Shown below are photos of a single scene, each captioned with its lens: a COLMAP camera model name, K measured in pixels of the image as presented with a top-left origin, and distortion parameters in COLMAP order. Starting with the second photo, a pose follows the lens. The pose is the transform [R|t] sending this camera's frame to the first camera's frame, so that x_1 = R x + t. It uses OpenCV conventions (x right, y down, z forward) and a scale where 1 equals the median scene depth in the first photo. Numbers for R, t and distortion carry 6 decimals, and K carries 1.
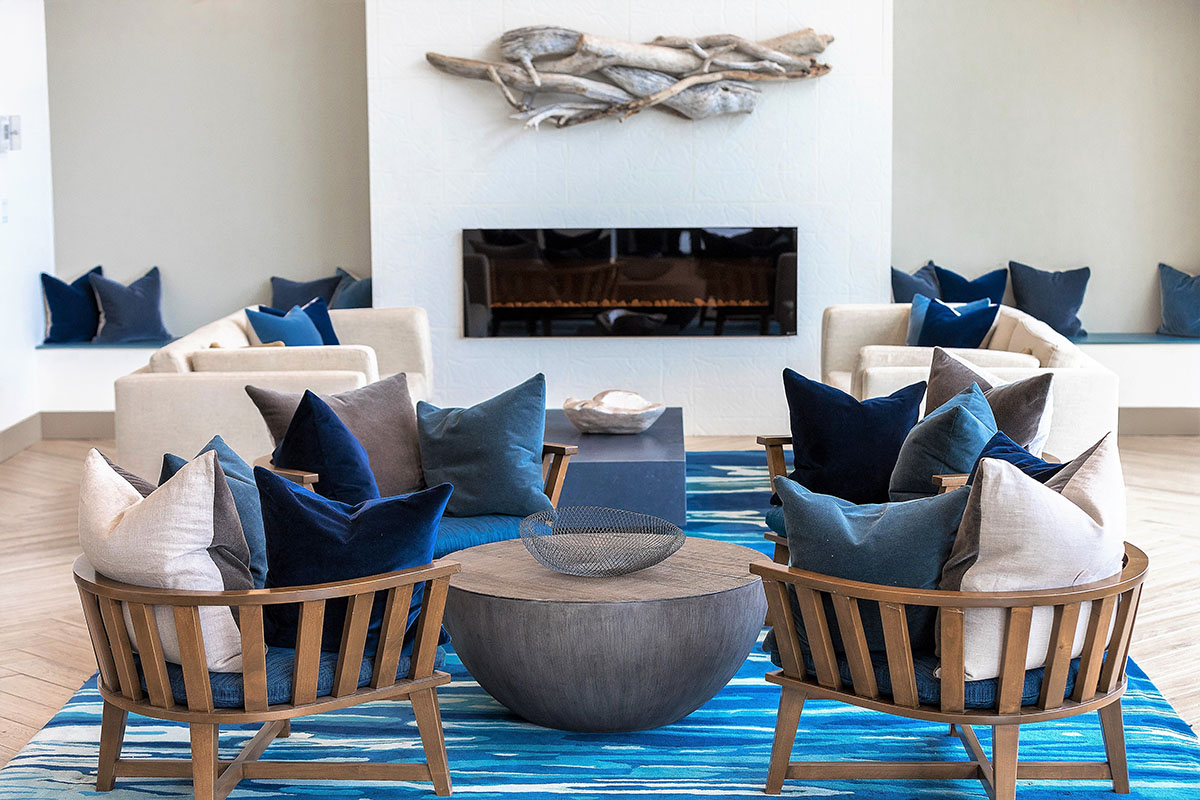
lens RADIAL K [[2421.4, 0, 601.3], [0, 2421.4, 399.8], [0, 0, 1]] dist [-0.049185, 0.000000]
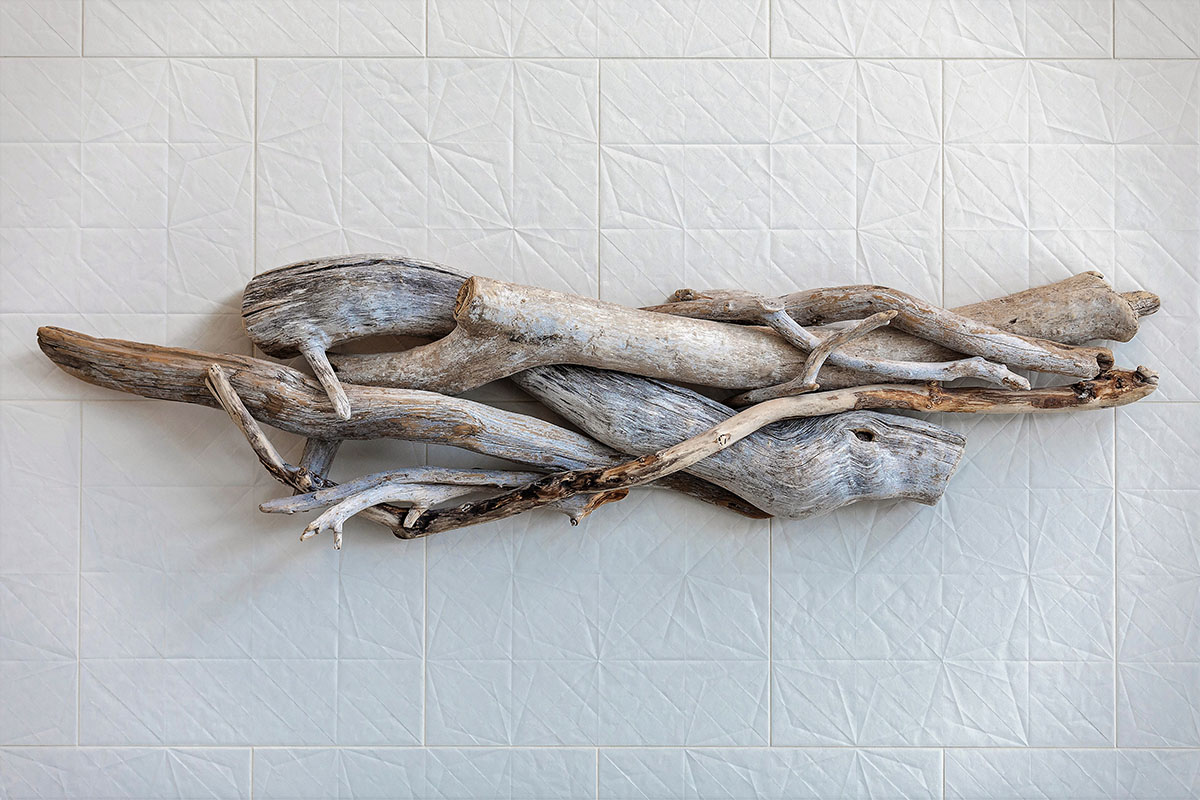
lens RADIAL K [[3454.0, 0, 600.5], [0, 3454.0, 399.2], [0, 0, 1]] dist [0.410175, 0.000000]
pose [[0.999389, 0.011448, 0.033024, -0.005284], [-0.006383, 0.988727, -0.149596, -0.055968], [-0.034364, 0.149293, 0.988196, 0.488771]]
